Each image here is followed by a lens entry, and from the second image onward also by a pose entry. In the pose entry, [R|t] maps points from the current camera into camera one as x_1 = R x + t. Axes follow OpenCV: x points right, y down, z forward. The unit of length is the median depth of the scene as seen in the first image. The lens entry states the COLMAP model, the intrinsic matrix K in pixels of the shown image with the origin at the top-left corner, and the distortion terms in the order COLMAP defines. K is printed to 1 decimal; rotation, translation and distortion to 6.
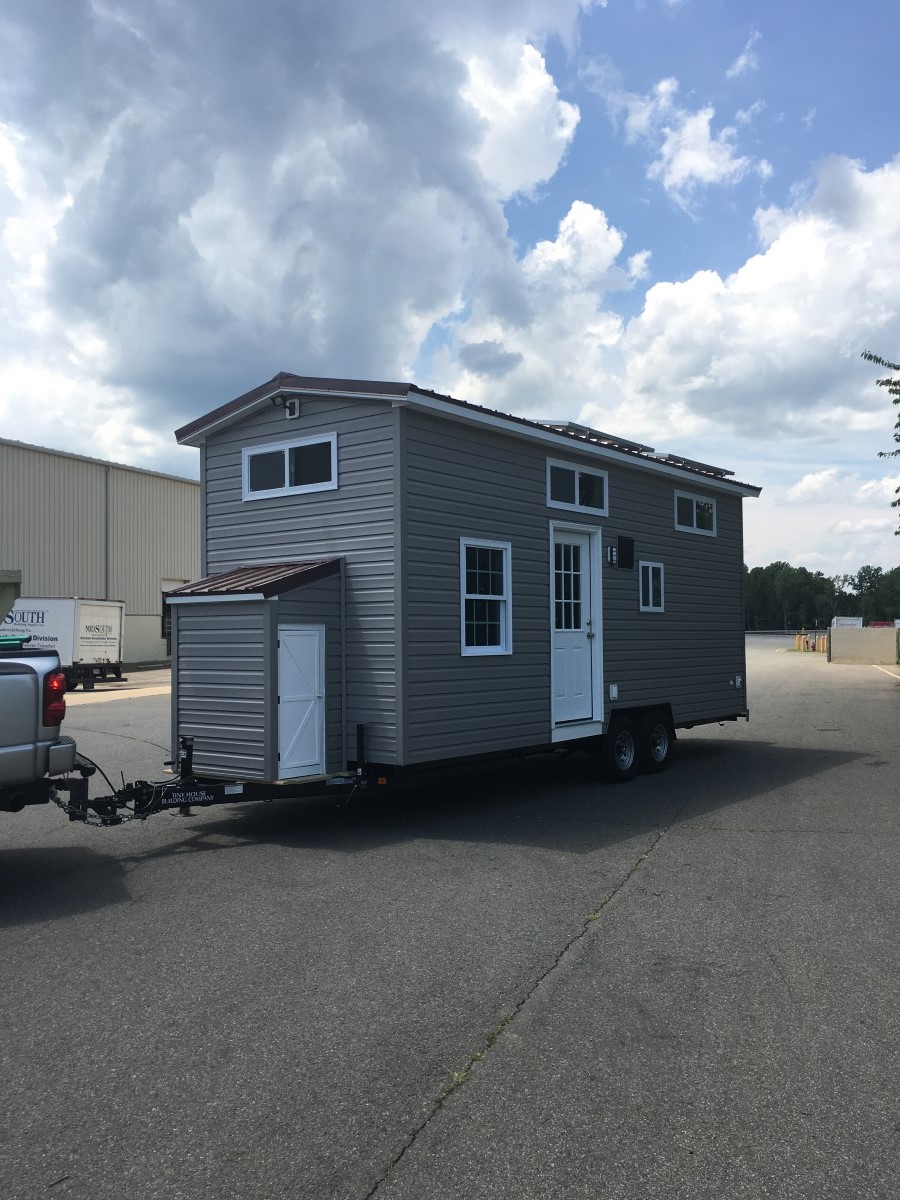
lens RADIAL K [[1030.9, 0, 447.8], [0, 1030.9, 588.9], [0, 0, 1]] dist [0.030192, 0.019510]
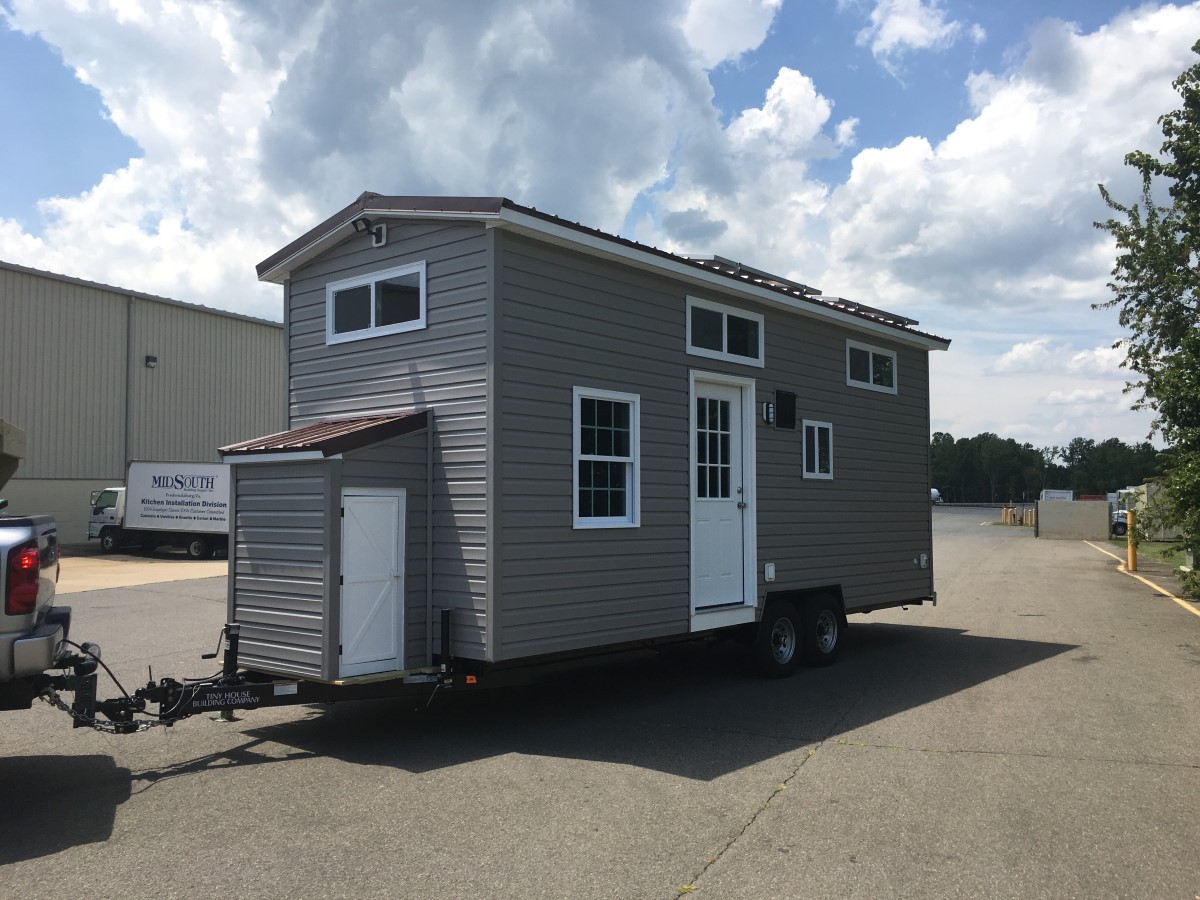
lens RADIAL K [[1030.9, 0, 607.0], [0, 1030.9, 459.6], [0, 0, 1]] dist [0.030192, 0.019510]
pose [[0.999070, 0.006687, -0.042595, 0.065483], [-0.006655, 0.999977, 0.000906, 0.006772], [0.042600, -0.000622, 0.999092, 0.145977]]
